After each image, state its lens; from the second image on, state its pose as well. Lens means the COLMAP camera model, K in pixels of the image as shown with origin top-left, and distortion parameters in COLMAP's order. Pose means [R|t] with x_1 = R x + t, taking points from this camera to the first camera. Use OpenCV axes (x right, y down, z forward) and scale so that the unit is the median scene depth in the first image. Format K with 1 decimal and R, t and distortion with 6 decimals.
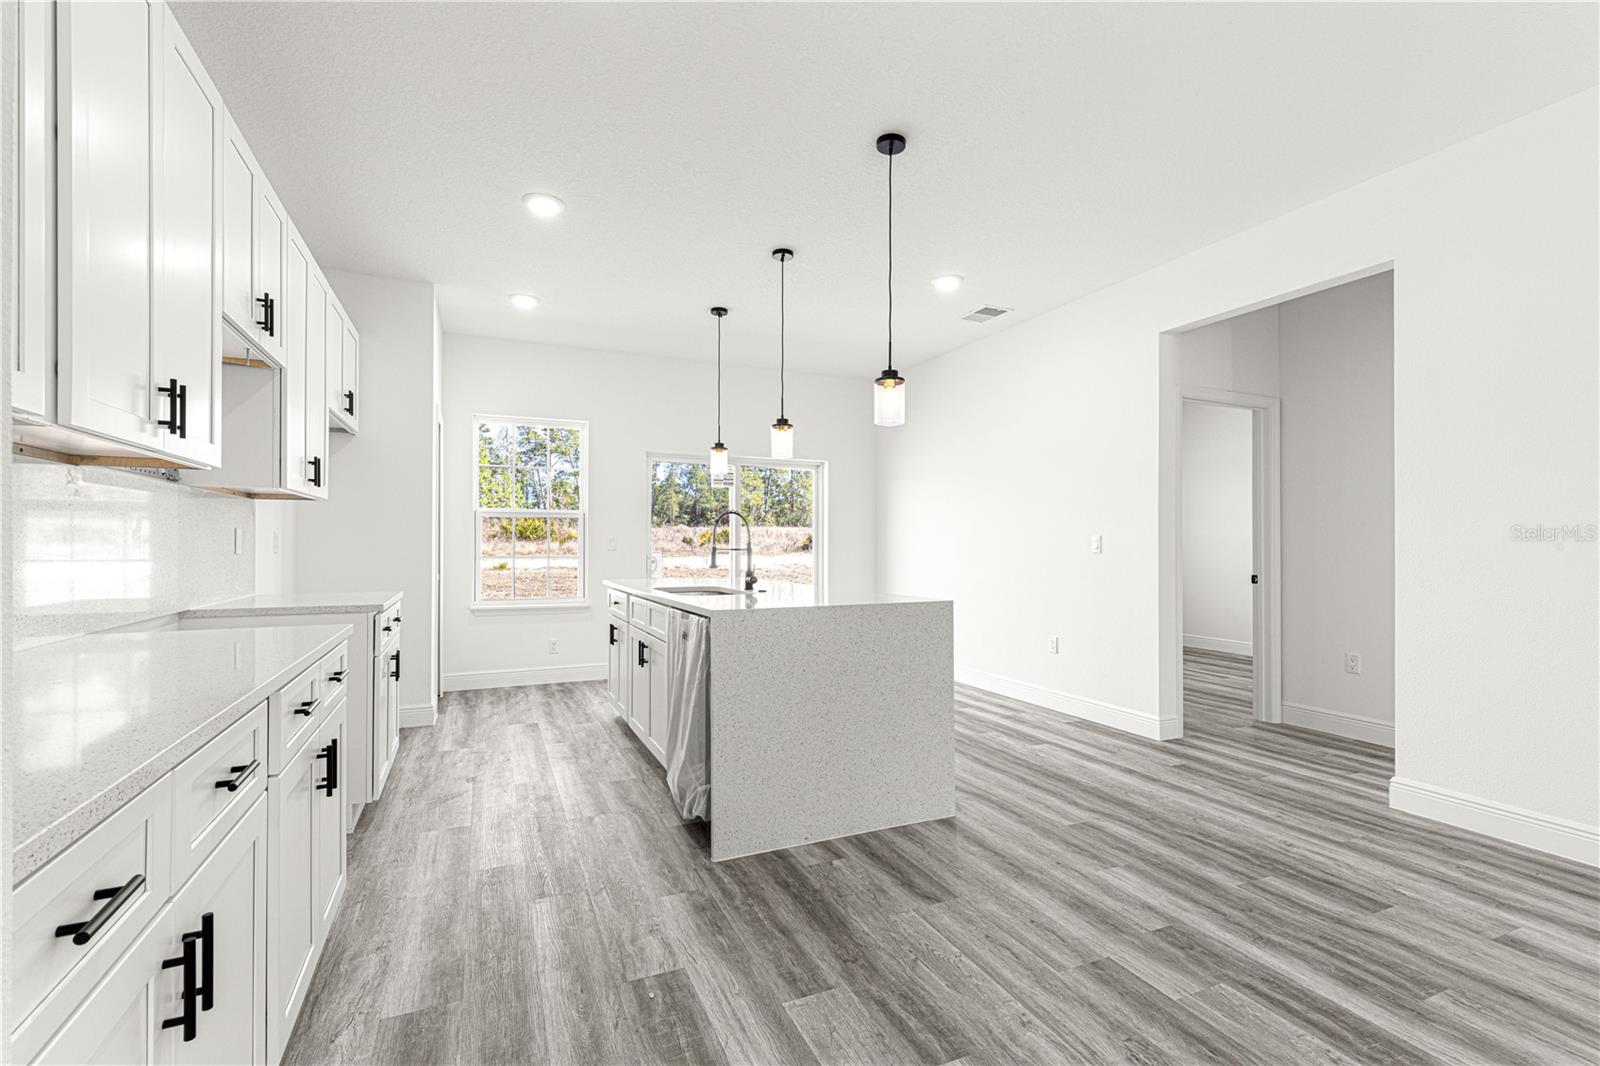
lens RADIAL K [[717.2, 0, 803.4], [0, 717.2, 531.0], [0, 0, 1]] dist [0.004499, -0.000649]
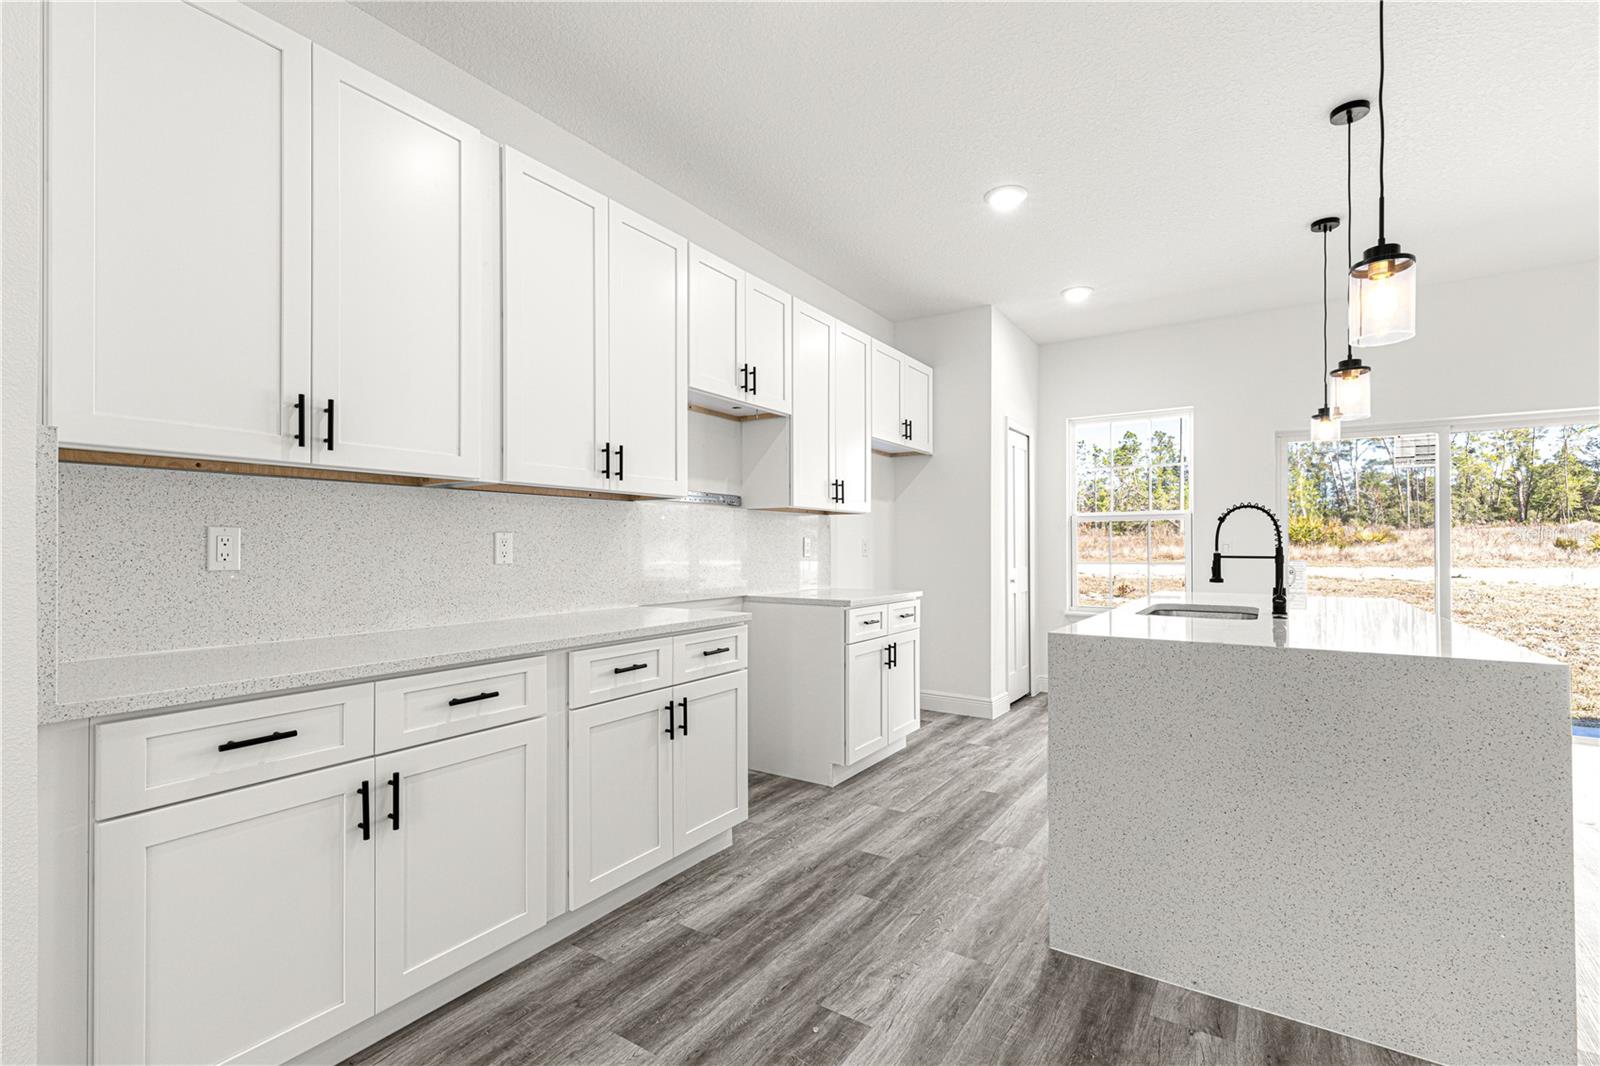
lens RADIAL K [[717.2, 0, 801.2], [0, 717.2, 538.6], [0, 0, 1]] dist [0.004499, -0.000649]
pose [[0.533578, -0.011075, -0.845679, 0.440089], [0.014574, 0.999886, -0.003899, 0.005023], [0.845625, -0.010245, 0.533678, 0.370028]]
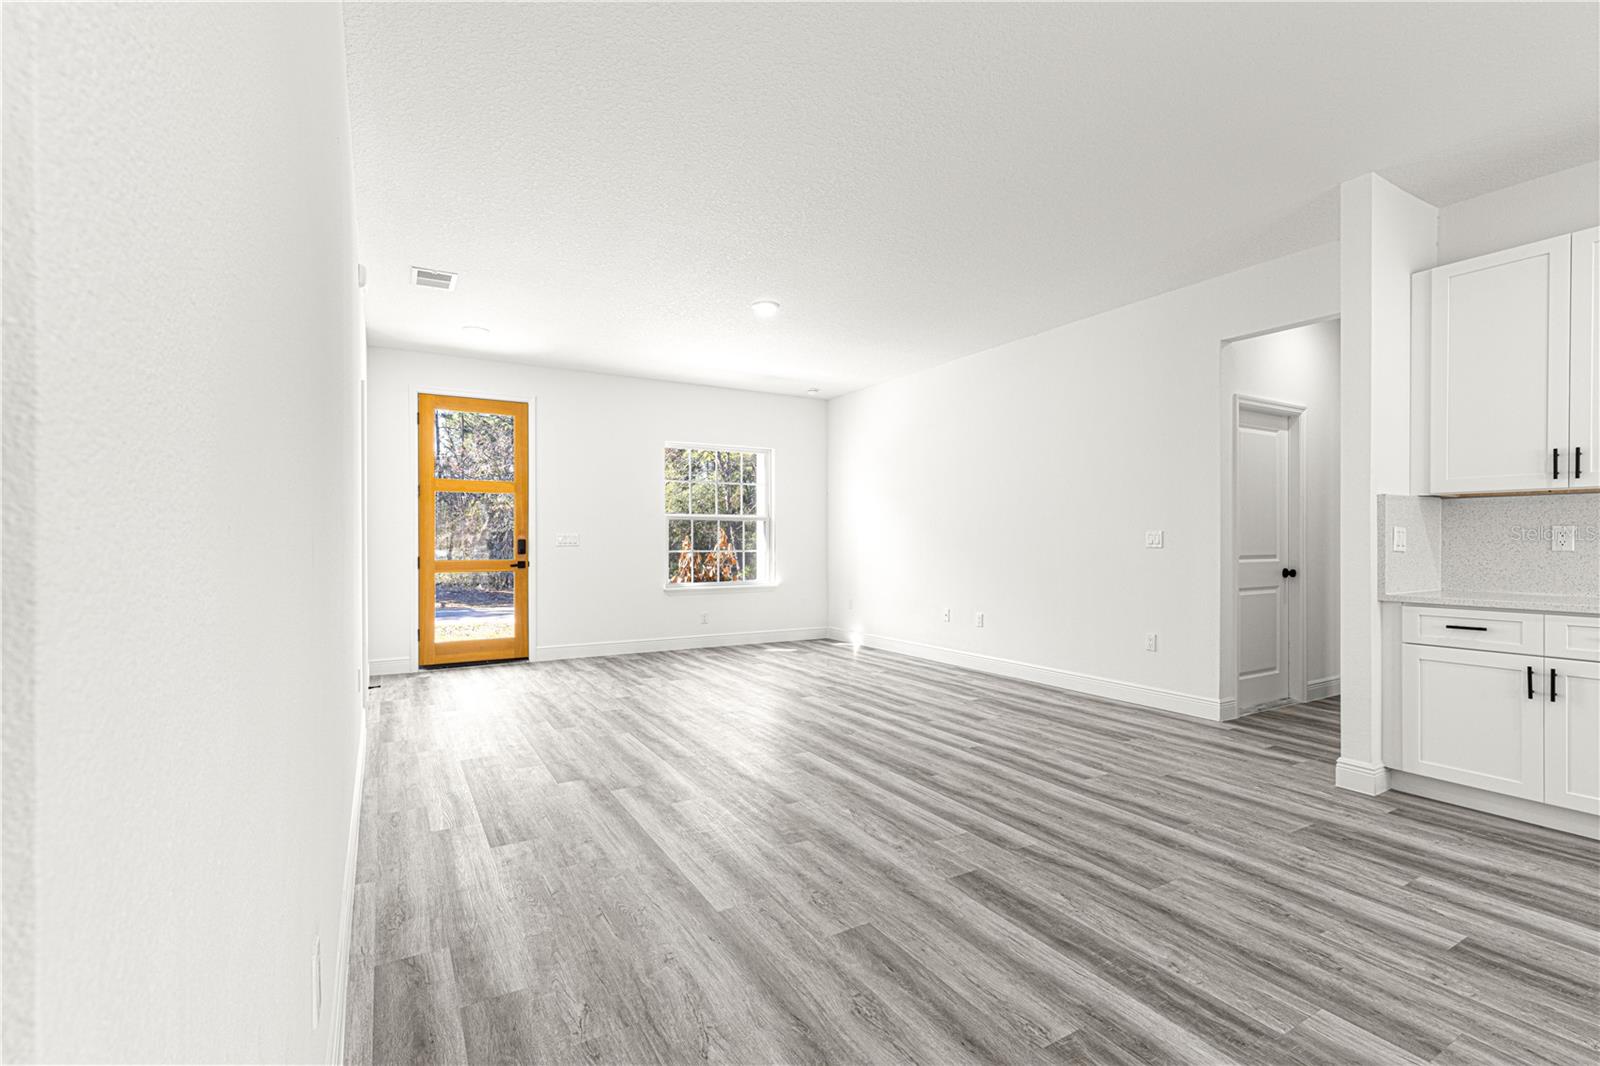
lens RADIAL K [[717.2, 0, 796.9], [0, 717.2, 537.5], [0, 0, 1]] dist [0.004499, -0.000649]
pose [[-0.994392, 0.000211, -0.105753, 0.996330], [0.001993, 0.999858, -0.016746, 0.021754], [0.105734, -0.016863, -0.994251, 1.430816]]
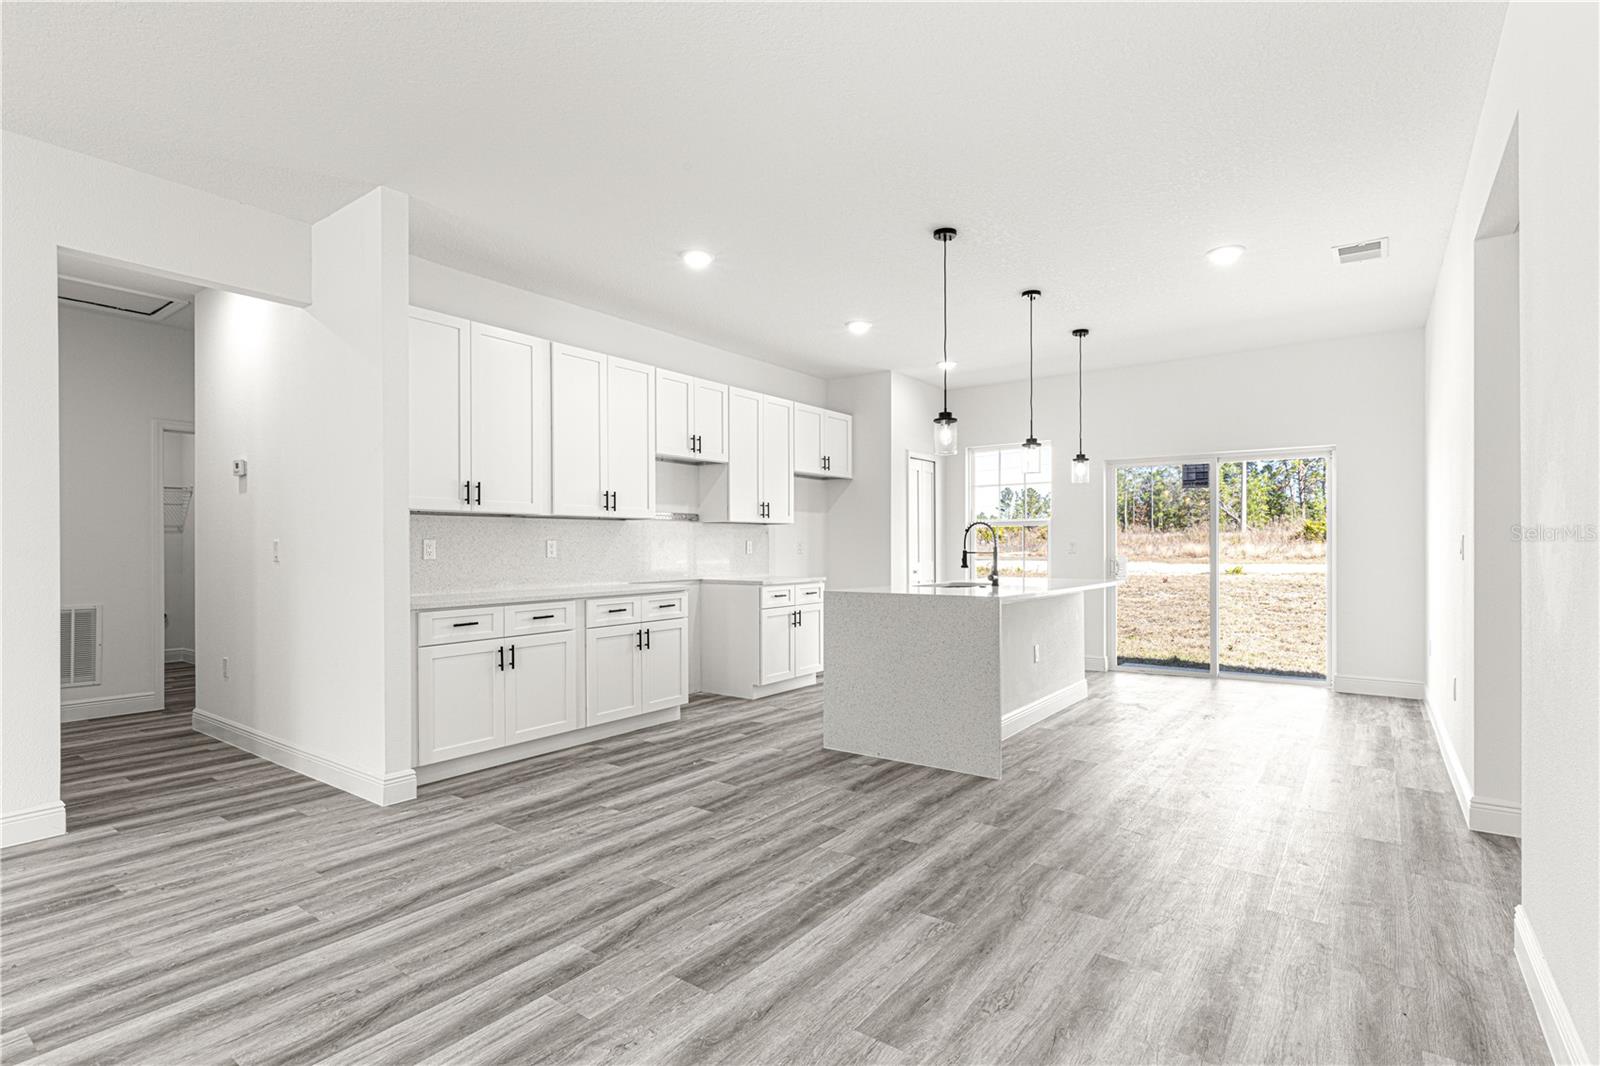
lens RADIAL K [[775.5, 0, 805.6], [0, 775.5, 536.4], [0, 0, 1]] dist [-0.003827, -0.000380]
pose [[0.495801, -0.013090, -0.868338, 1.465264], [0.017856, 0.999829, -0.004877, -0.002278], [0.868253, -0.013087, 0.495949, 0.123215]]
